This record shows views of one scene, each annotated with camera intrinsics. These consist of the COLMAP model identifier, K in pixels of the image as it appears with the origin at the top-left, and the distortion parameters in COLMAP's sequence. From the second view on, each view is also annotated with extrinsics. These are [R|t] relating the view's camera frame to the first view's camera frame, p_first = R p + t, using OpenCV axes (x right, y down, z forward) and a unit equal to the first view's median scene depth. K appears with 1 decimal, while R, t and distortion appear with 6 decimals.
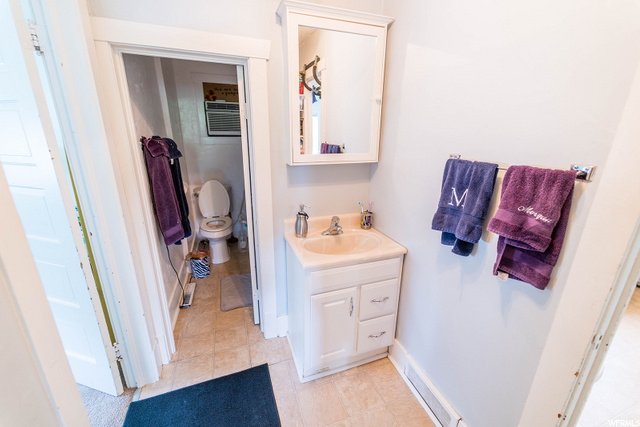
lens RADIAL K [[265.4, 0, 319.1], [0, 265.4, 215.0], [0, 0, 1]] dist [0.017541, -0.003980]
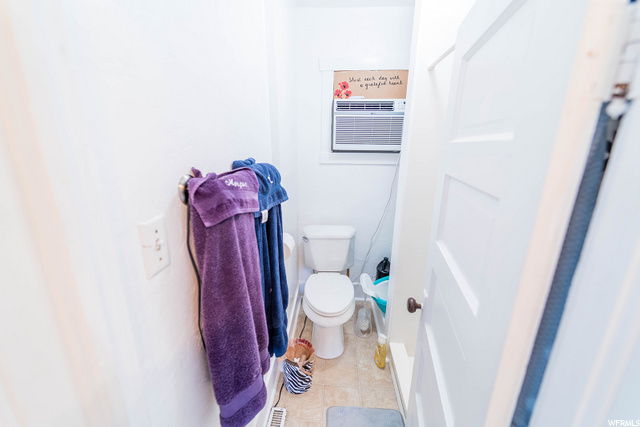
lens RADIAL K [[265.4, 0, 320.7], [0, 265.4, 212.5], [0, 0, 1]] dist [0.017541, -0.003980]
pose [[0.925920, 0.096528, -0.365178, -0.193320], [-0.110439, 0.993731, -0.017349, -0.136359], [0.361214, 0.056393, 0.930776, 0.398842]]
